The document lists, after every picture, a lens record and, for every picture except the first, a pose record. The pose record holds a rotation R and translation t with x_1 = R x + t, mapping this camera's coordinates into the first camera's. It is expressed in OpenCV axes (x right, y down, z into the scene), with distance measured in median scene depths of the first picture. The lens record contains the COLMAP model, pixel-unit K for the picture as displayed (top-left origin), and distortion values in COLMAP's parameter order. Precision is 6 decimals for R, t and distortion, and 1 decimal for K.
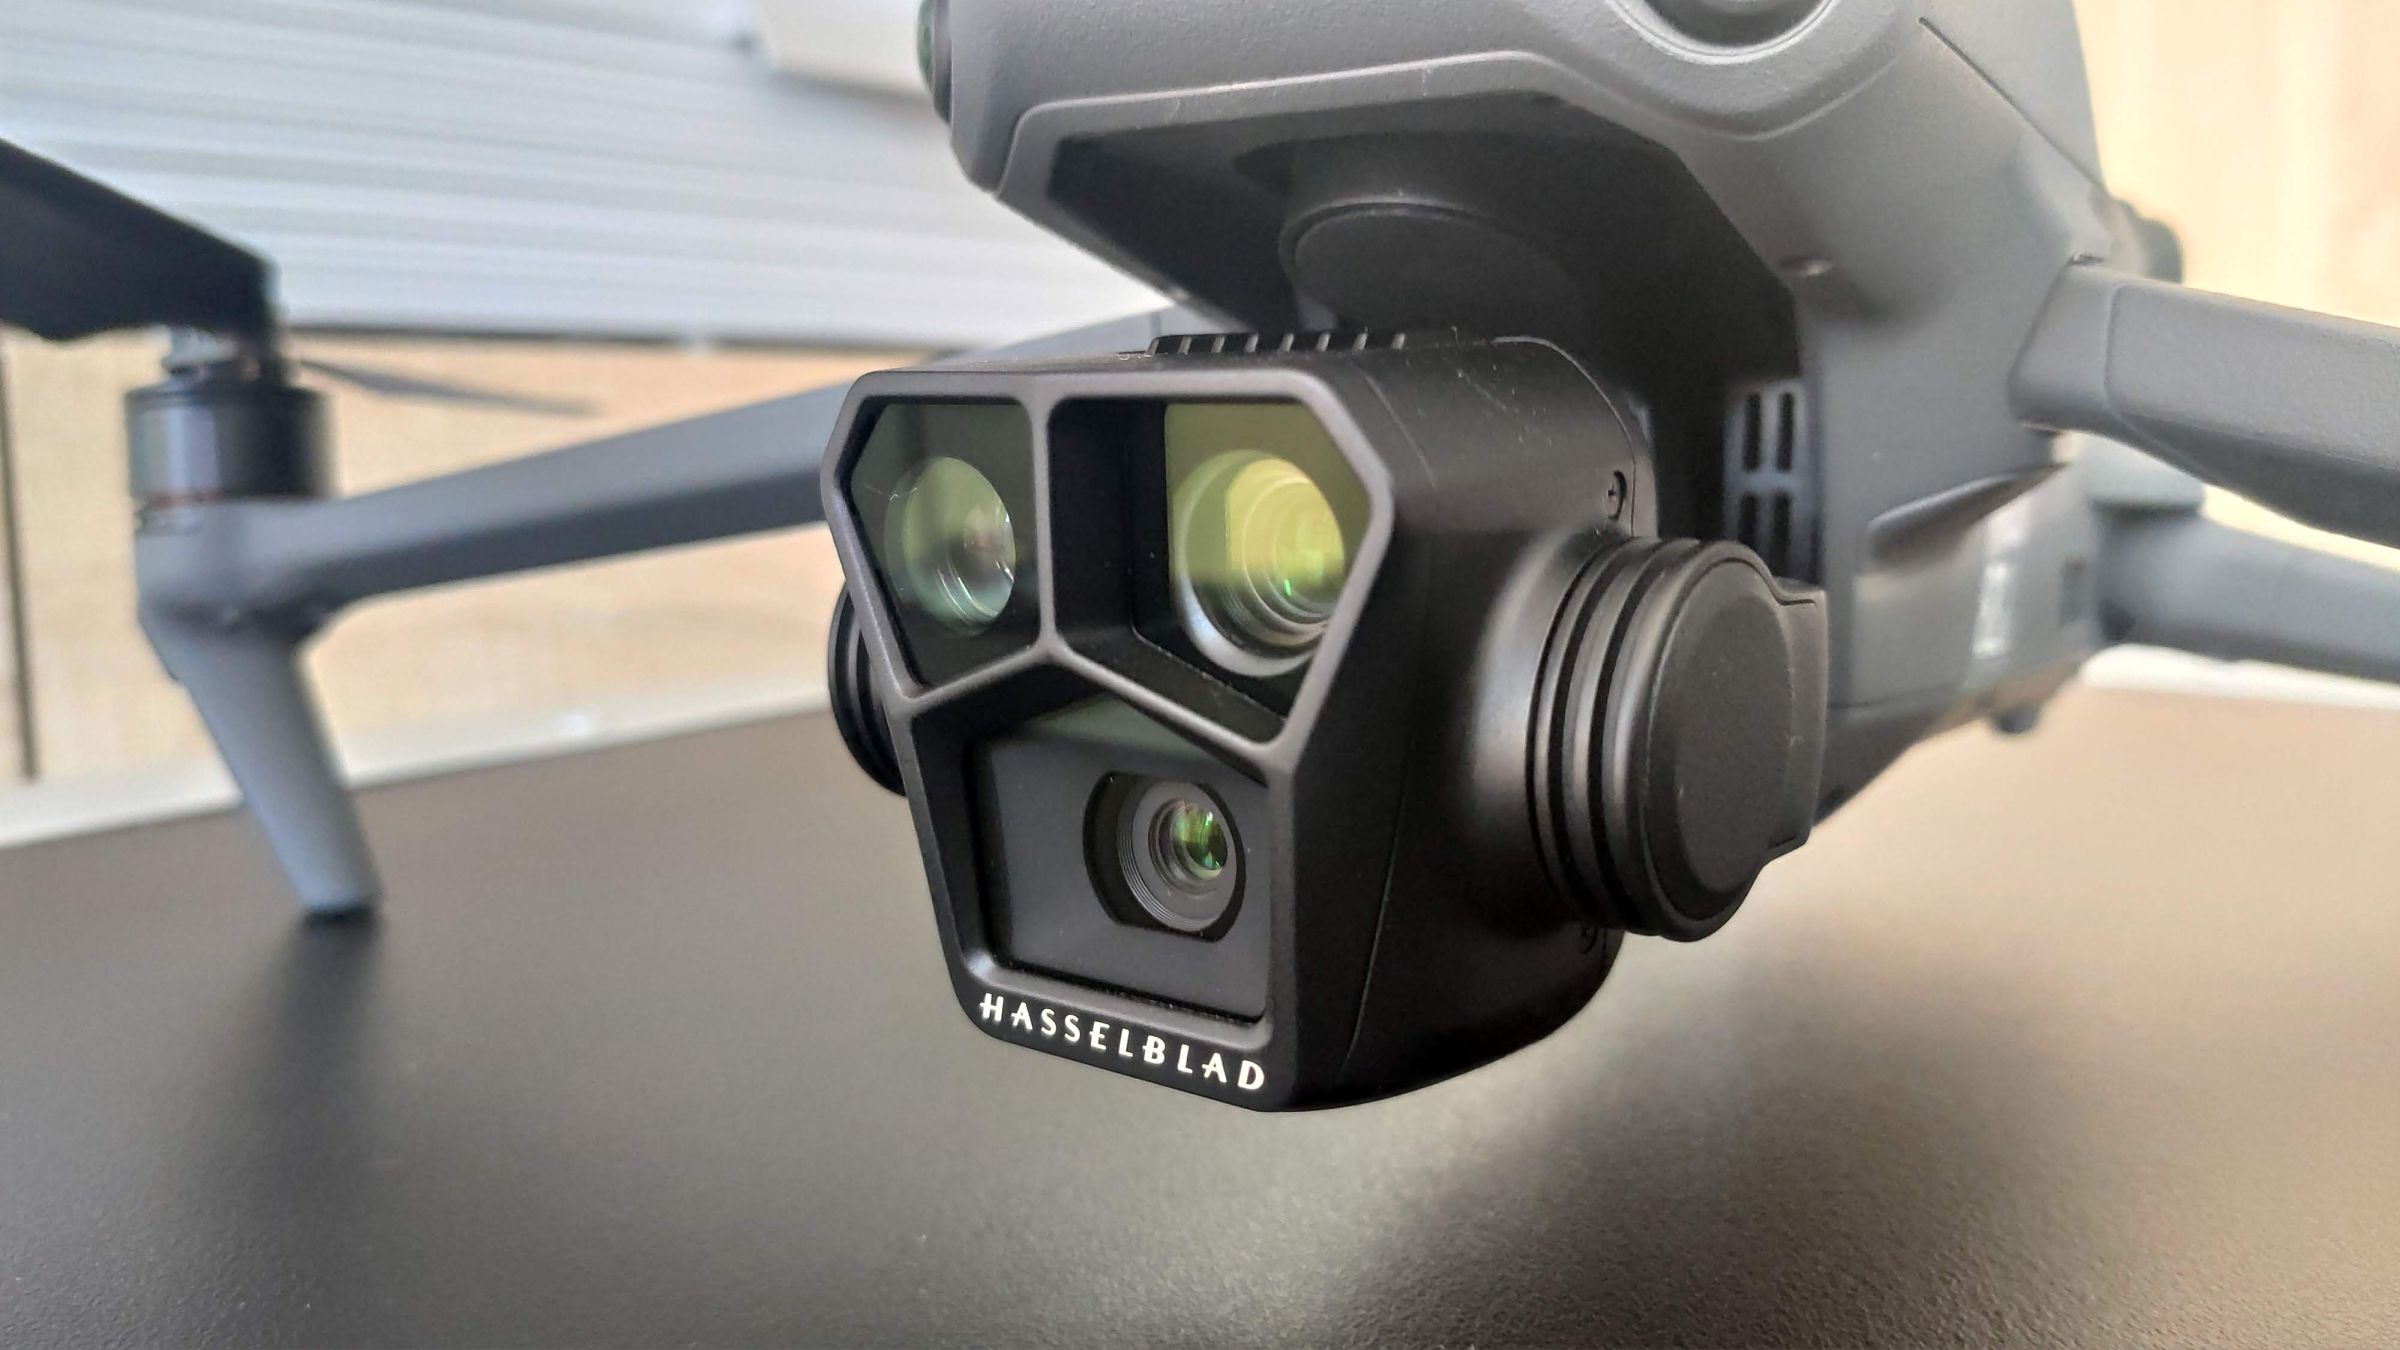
lens RADIAL K [[1880.5, 0, 1200.0], [0, 1880.5, 675.0], [0, 0, 1]] dist [0.006830, -0.001250]
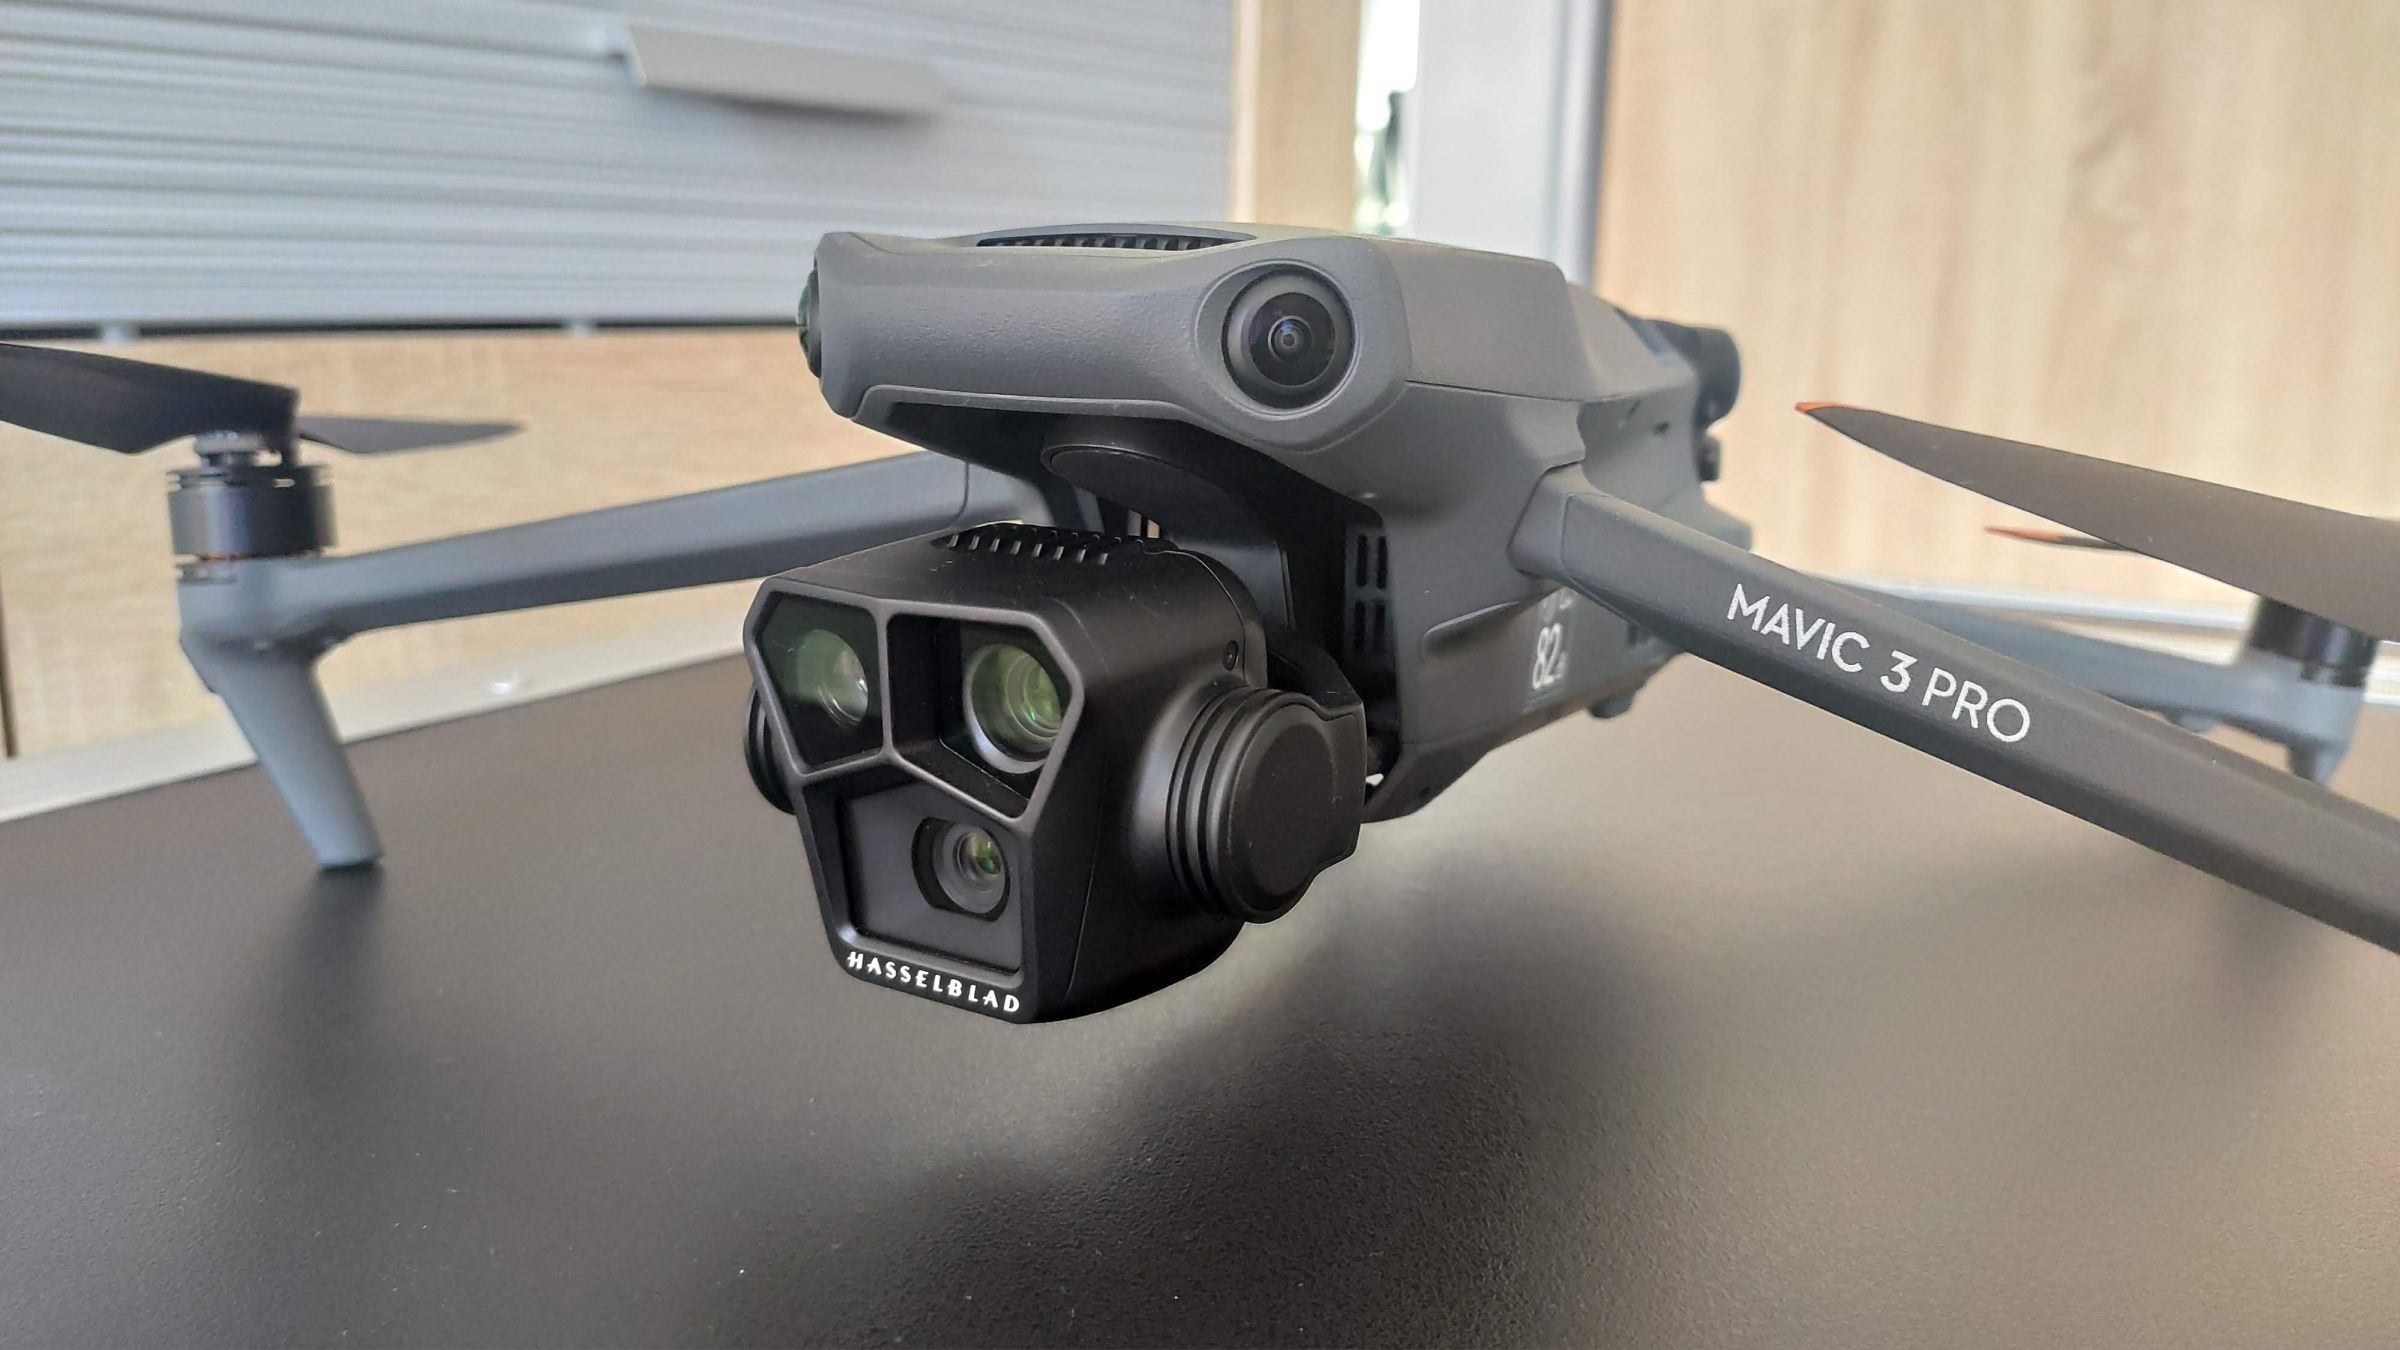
lens RADIAL K [[1784.1, 0, 1200.0], [0, 1784.1, 675.0], [0, 0, 1]] dist [0.030486, 0.000702]
pose [[0.996254, -0.002293, 0.086444, 0.053085], [-0.003584, 0.997694, 0.067772, -0.175733], [-0.086400, -0.067828, 0.993949, -0.543375]]
